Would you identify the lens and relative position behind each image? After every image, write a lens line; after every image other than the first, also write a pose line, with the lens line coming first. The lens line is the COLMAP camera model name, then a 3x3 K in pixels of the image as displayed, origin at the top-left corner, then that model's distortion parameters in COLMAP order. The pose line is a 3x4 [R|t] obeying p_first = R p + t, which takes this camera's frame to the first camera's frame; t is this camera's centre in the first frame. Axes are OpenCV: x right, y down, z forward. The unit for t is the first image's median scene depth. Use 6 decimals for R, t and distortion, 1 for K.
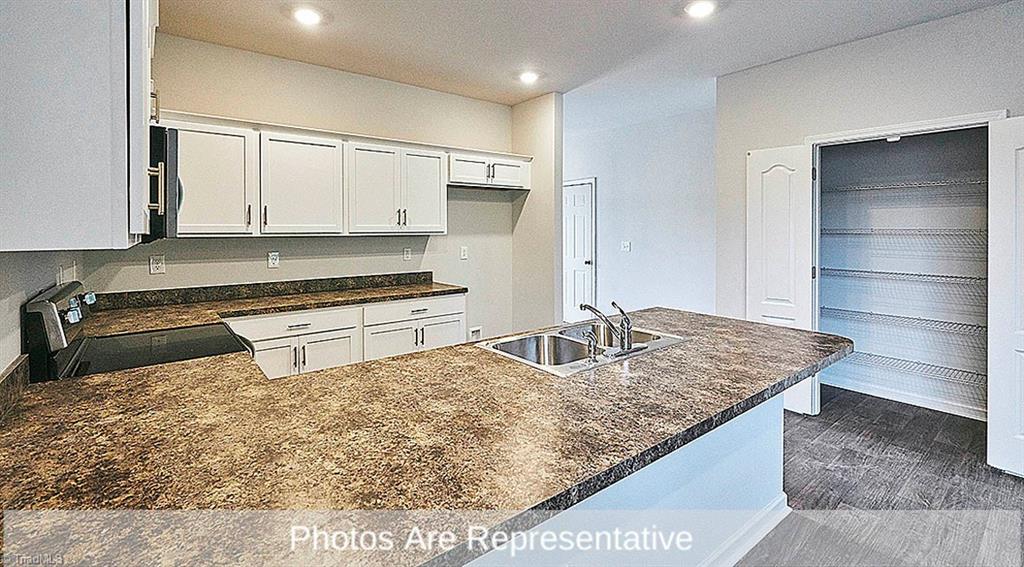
lens RADIAL K [[456.6, 0, 500.5], [0, 456.6, 230.3], [0, 0, 1]] dist [-0.000330, 0.000136]
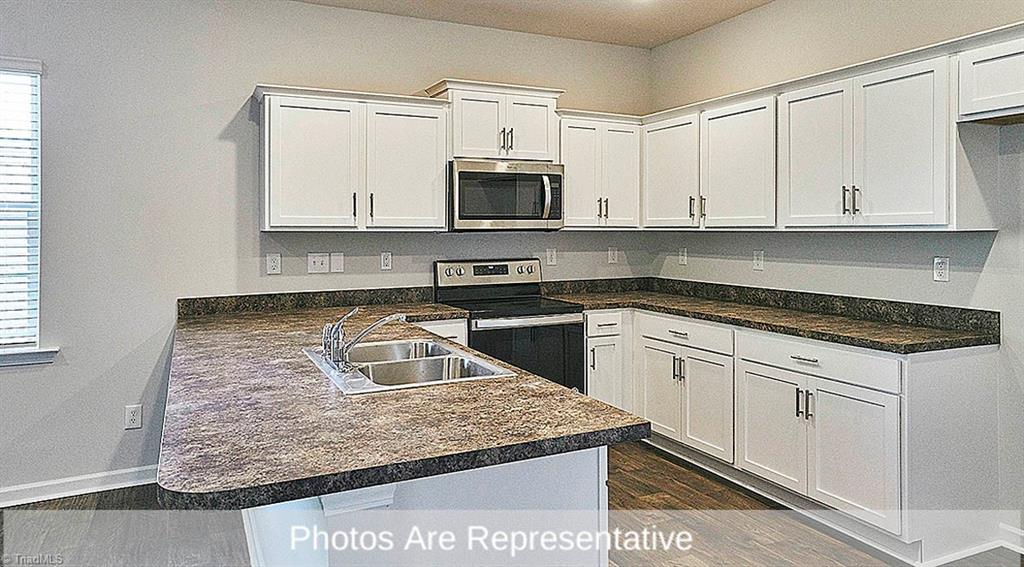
lens RADIAL K [[656.4, 0, 503.3], [0, 656.4, 228.8], [0, 0, 1]] dist [-0.010370, 0.023805]
pose [[-0.193089, 0.002146, -0.981179, 0.706708], [0.001304, 0.999997, 0.001930, 0.005907], [0.981180, -0.000907, -0.193091, 0.764963]]
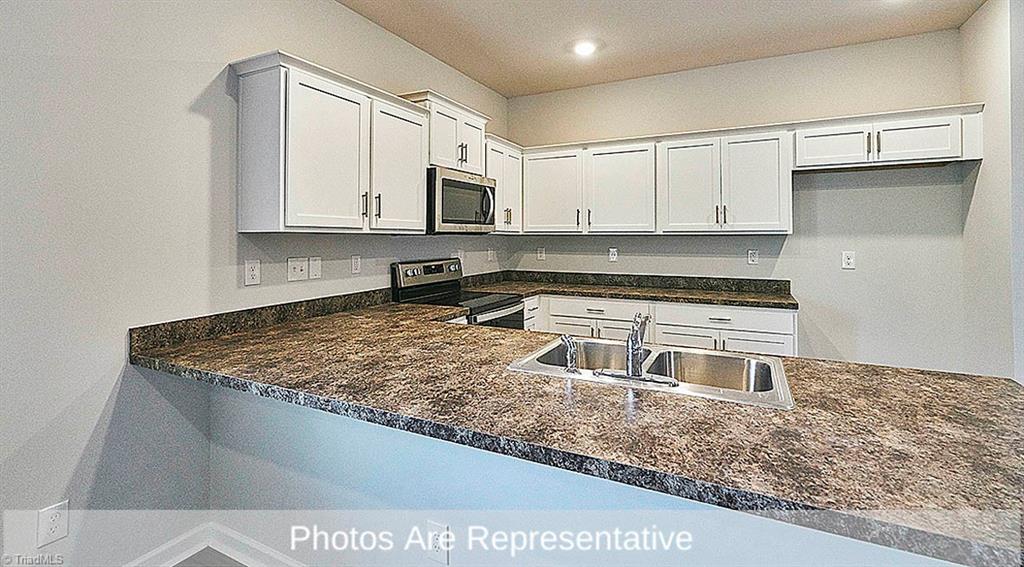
lens RADIAL K [[456.6, 0, 500.5], [0, 456.6, 230.3], [0, 0, 1]] dist [-0.000330, 0.000136]
pose [[0.425303, -0.009429, -0.905002, 0.431106], [-0.001877, 0.999934, -0.011300, 0.014493], [0.905049, 0.006505, 0.425257, 0.235683]]
